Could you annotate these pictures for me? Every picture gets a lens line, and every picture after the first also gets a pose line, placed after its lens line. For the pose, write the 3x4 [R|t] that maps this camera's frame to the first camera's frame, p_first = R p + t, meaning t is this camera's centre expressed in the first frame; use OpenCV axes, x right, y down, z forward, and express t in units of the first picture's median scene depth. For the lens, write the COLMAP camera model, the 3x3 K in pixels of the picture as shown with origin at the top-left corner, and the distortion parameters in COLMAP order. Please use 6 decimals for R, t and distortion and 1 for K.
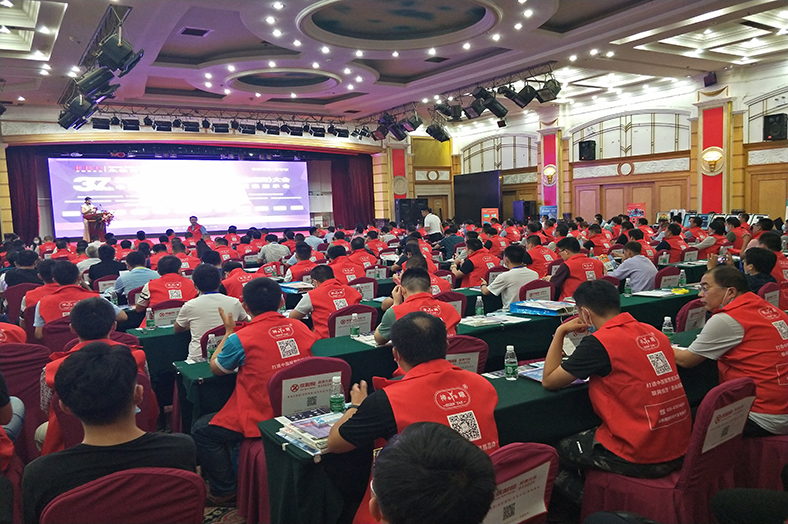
lens RADIAL K [[647.5, 0, 394.0], [0, 647.5, 262.0], [0, 0, 1]] dist [0.038097, -0.083528]
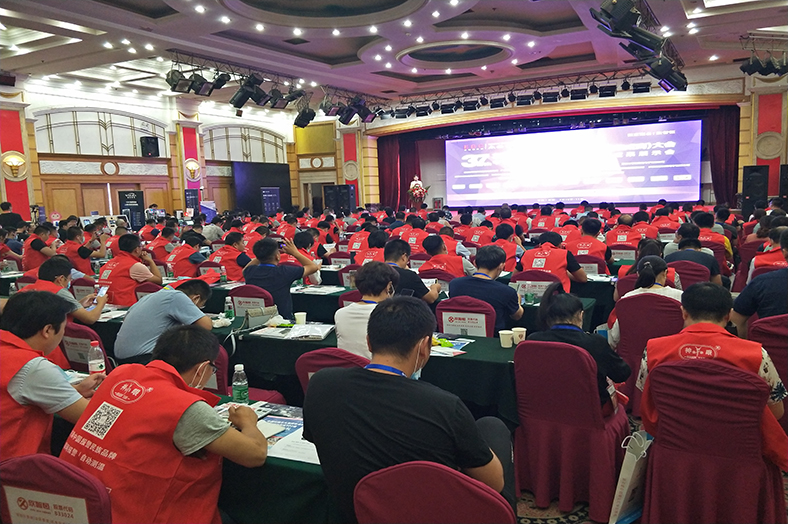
lens RADIAL K [[647.5, 0, 394.0], [0, 647.5, 262.0], [0, 0, 1]] dist [0.038097, -0.083528]
pose [[-0.458742, -0.040199, 0.887660, -0.695775], [0.114576, 0.987960, 0.103954, -0.058165], [-0.881152, 0.149393, -0.448613, 1.082926]]
